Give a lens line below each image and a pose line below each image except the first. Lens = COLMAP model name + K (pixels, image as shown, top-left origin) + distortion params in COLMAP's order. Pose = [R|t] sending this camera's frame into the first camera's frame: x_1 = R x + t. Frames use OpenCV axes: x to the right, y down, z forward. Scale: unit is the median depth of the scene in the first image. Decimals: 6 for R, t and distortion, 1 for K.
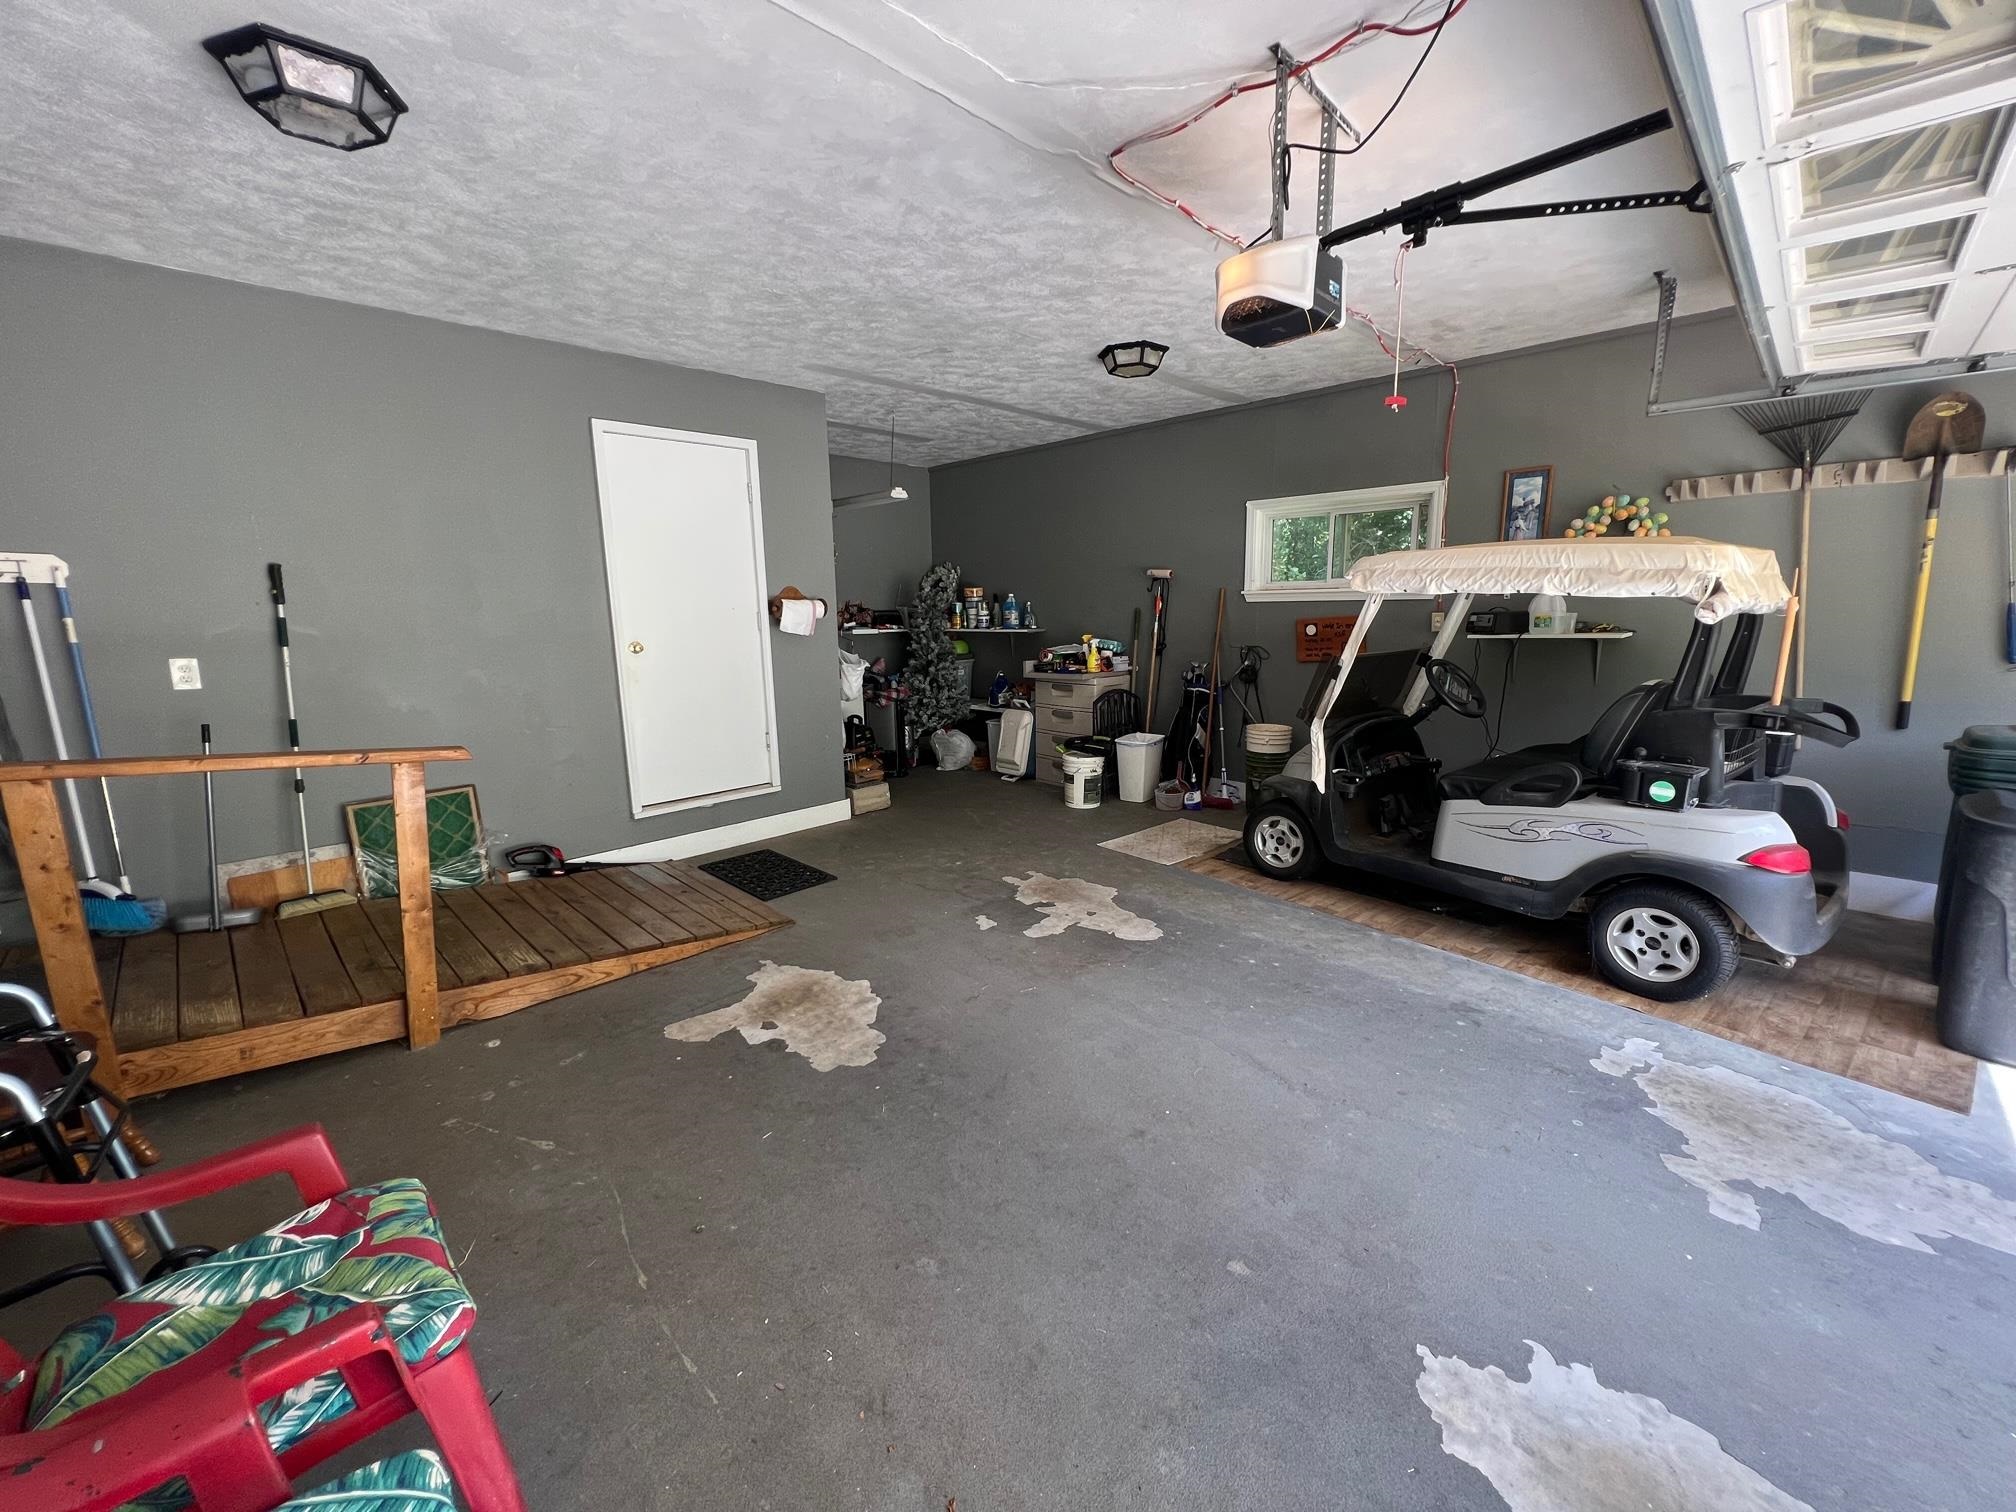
lens RADIAL K [[808.1, 0, 1010.9], [0, 808.1, 756.8], [0, 0, 1]] dist [-0.001062, 0.000215]
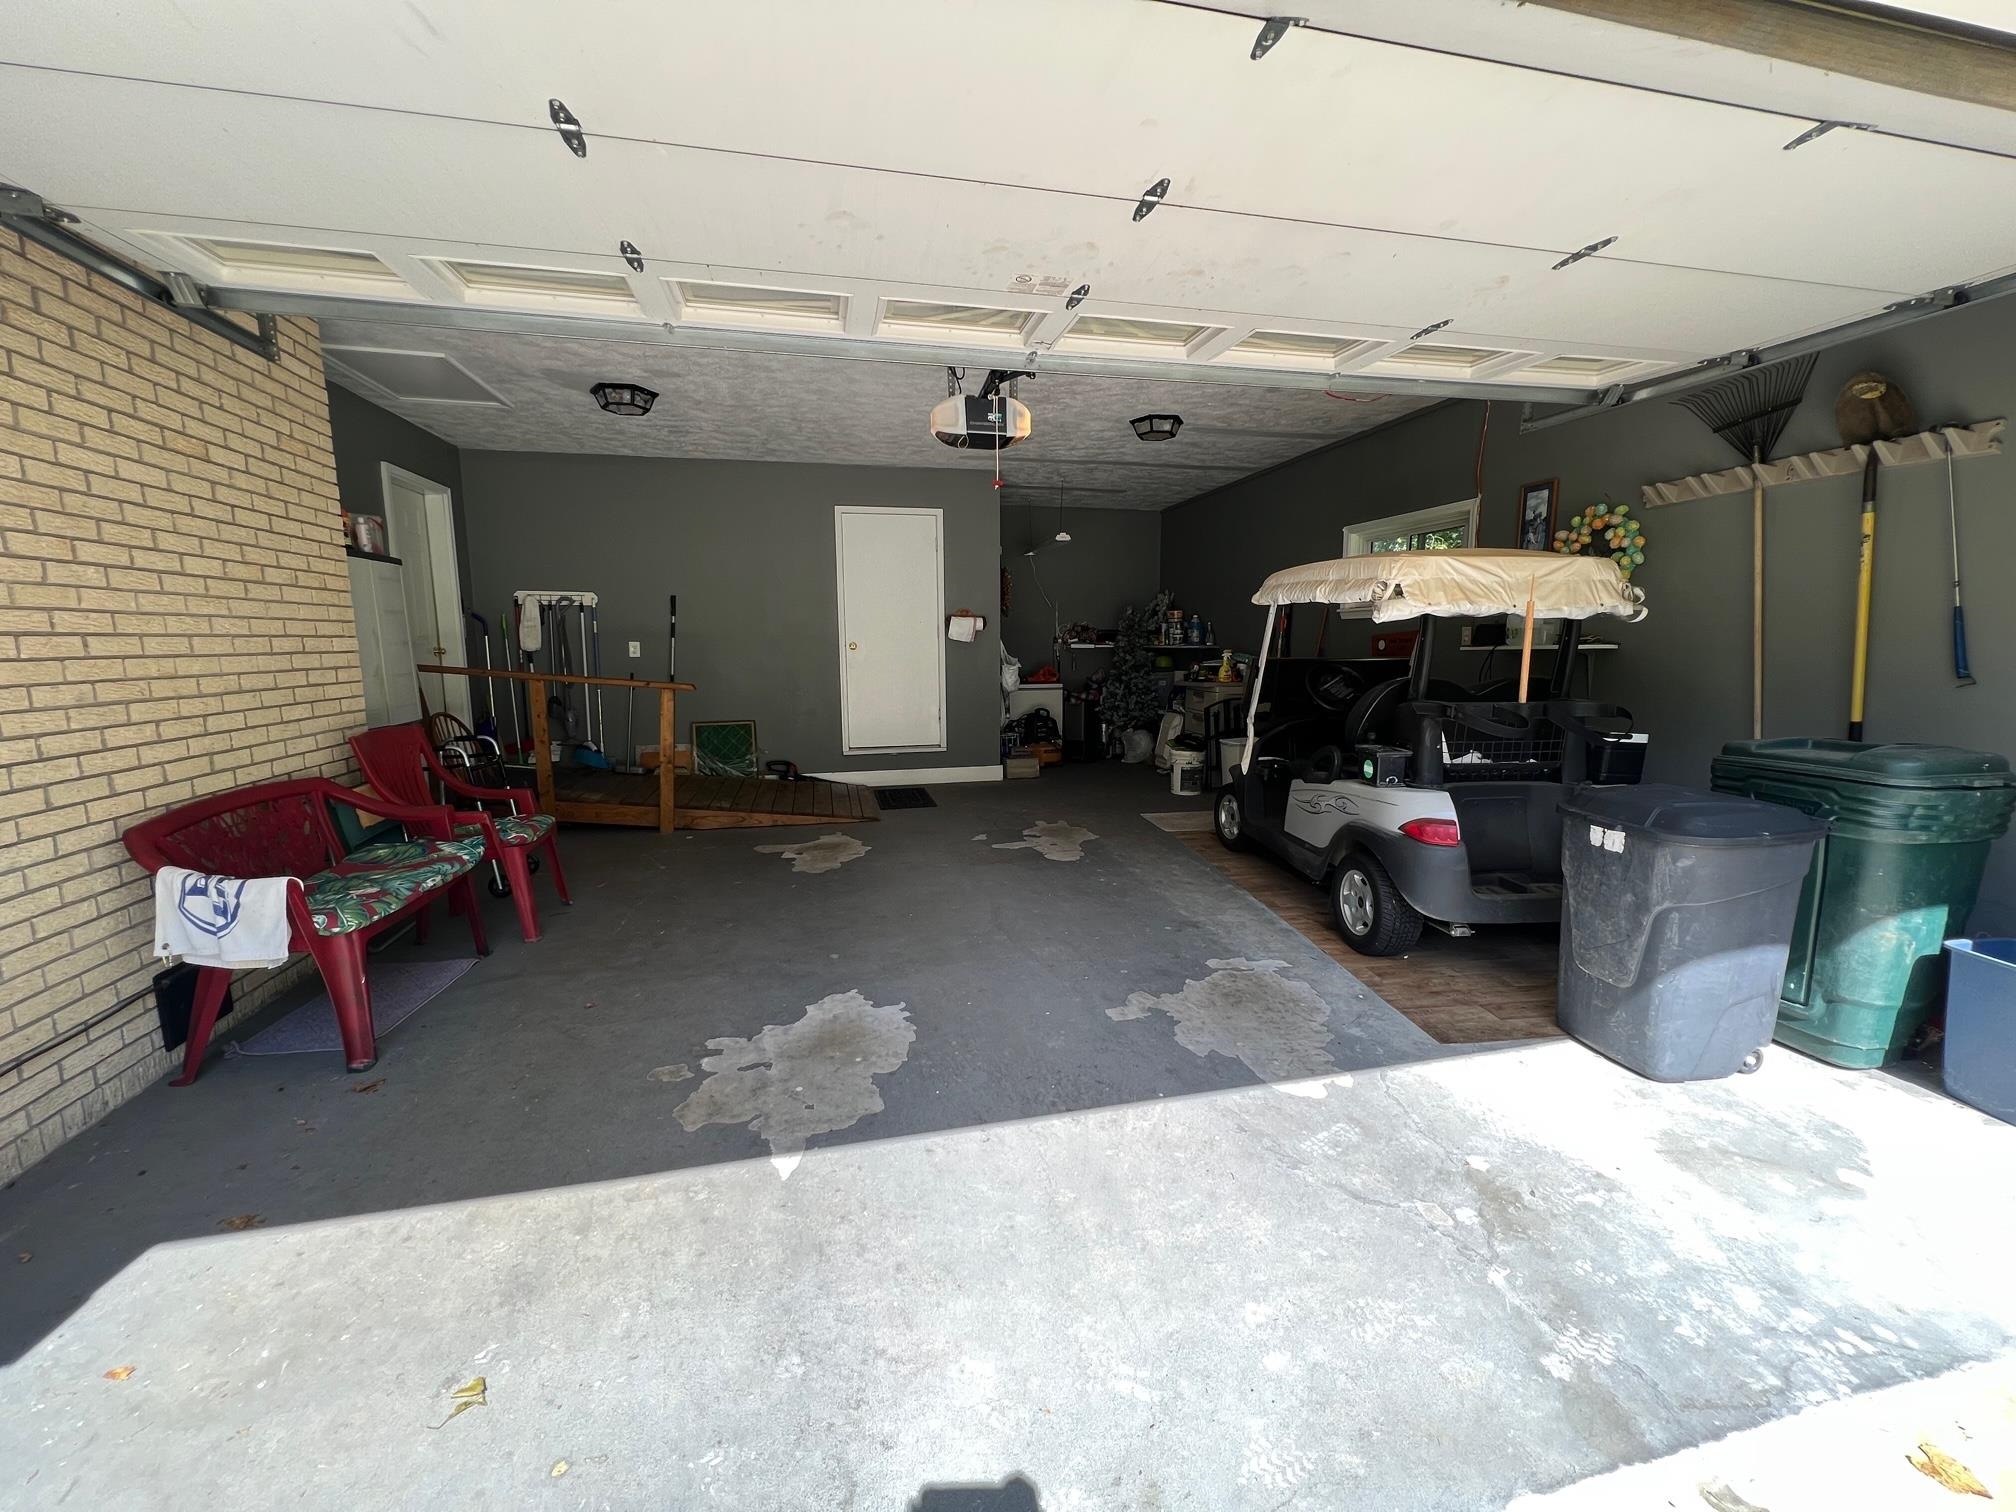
lens RADIAL K [[808.1, 0, 1010.9], [0, 808.1, 756.8], [0, 0, 1]] dist [-0.001062, 0.000215]
pose [[0.846493, 0.087897, -0.525094, 0.807402], [-0.108482, 0.994062, -0.008482, 0.075205], [0.521231, 0.064143, 0.851002, -0.210172]]
